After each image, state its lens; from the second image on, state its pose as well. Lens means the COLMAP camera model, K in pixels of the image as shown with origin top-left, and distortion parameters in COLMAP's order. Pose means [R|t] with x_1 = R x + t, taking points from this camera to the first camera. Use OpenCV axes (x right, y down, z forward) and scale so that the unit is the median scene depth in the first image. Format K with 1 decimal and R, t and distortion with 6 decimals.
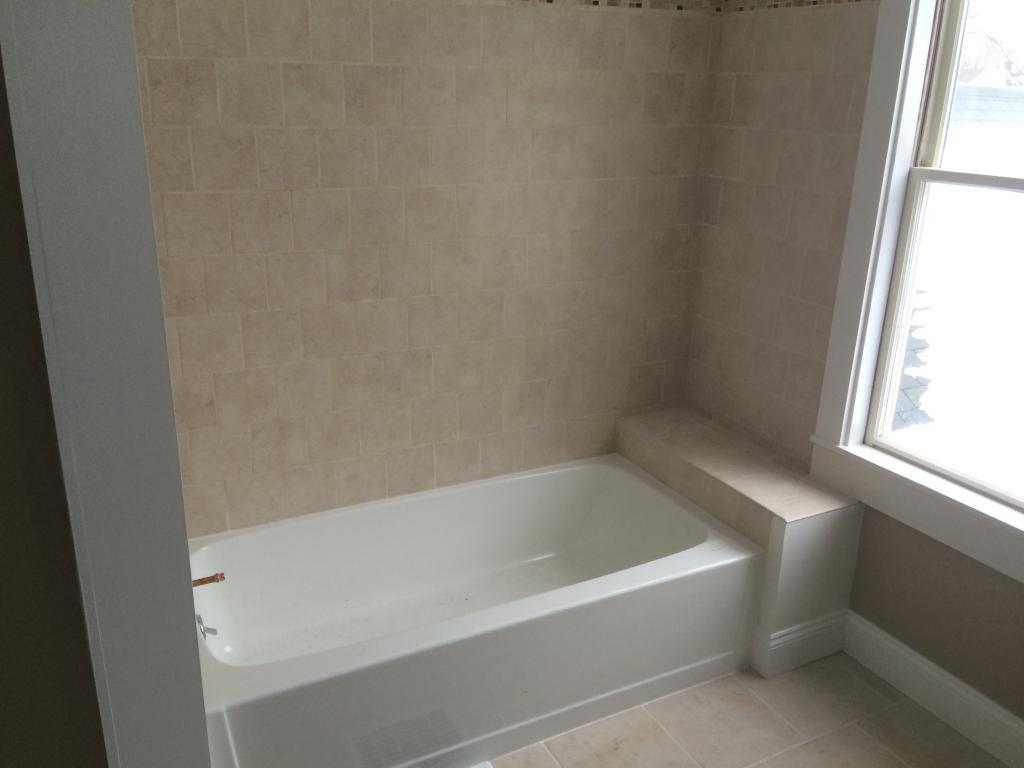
lens RADIAL K [[867.6, 0, 512.0], [0, 867.6, 384.0], [0, 0, 1]] dist [0.071885, -0.117289]
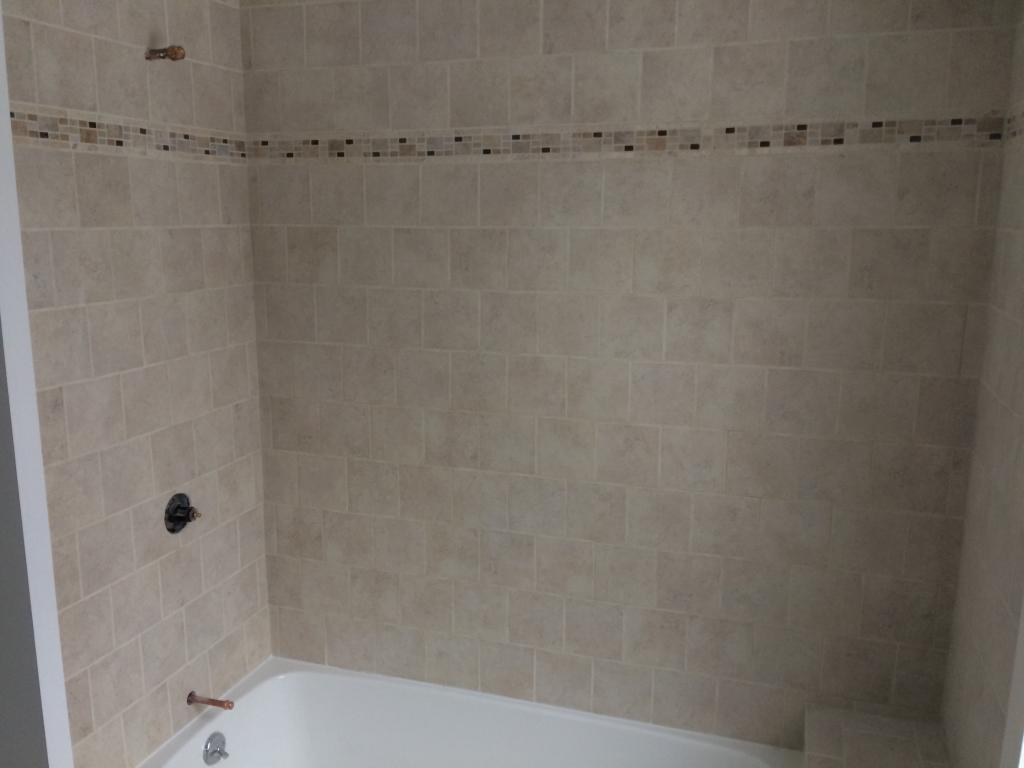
lens RADIAL K [[867.6, 0, 512.0], [0, 867.6, 384.0], [0, 0, 1]] dist [0.071885, -0.117289]
pose [[0.702682, 0.116068, -0.701973, 0.497705], [-0.221498, 0.973264, -0.060796, -0.135225], [0.676149, 0.198206, 0.709603, 0.348627]]
